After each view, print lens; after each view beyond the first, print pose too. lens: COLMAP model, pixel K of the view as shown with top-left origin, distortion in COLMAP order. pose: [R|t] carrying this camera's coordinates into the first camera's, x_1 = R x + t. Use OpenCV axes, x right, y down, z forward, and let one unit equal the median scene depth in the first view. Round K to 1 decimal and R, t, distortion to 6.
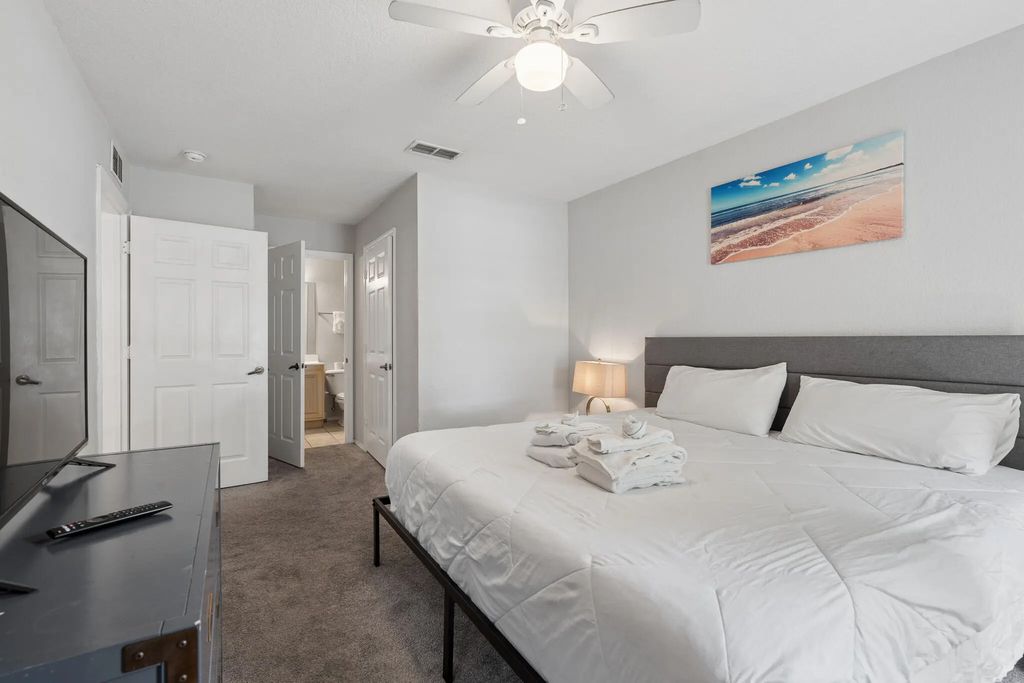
lens RADIAL K [[464.5, 0, 513.3], [0, 464.5, 338.0], [0, 0, 1]] dist [-0.000698, 0.000403]
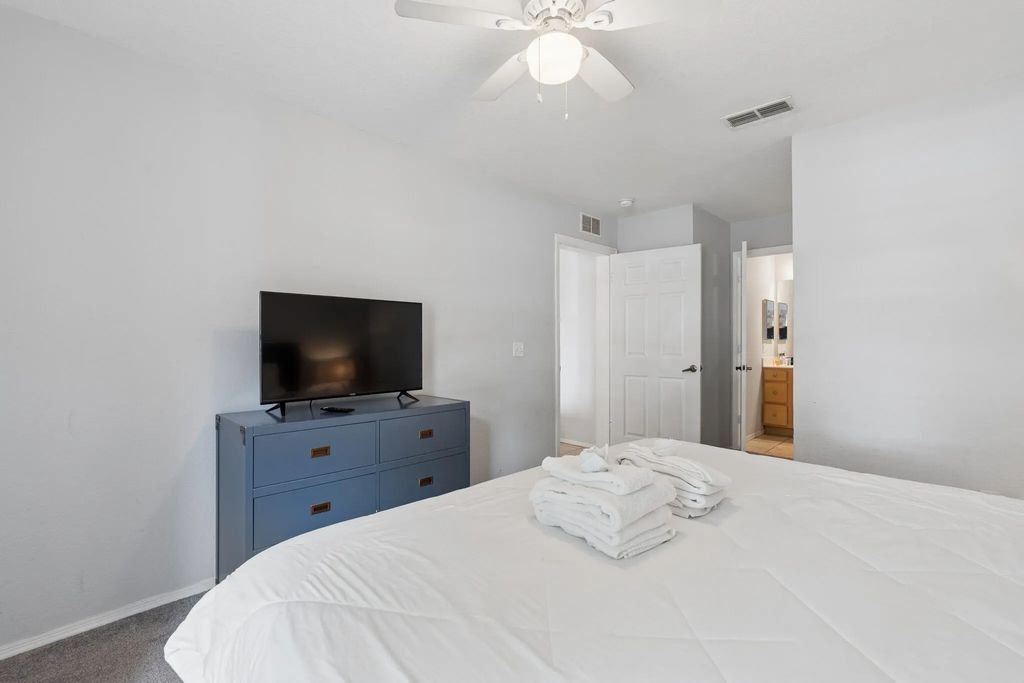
lens RADIAL K [[464.8, 0, 508.3], [0, 464.8, 338.0], [0, 0, 1]] dist [-0.003316, 0.000102]
pose [[0.210254, -0.002117, -0.977645, 1.289589], [0.000240, 0.999998, -0.002114, -0.004933], [0.977647, 0.000210, 0.210254, 0.931778]]
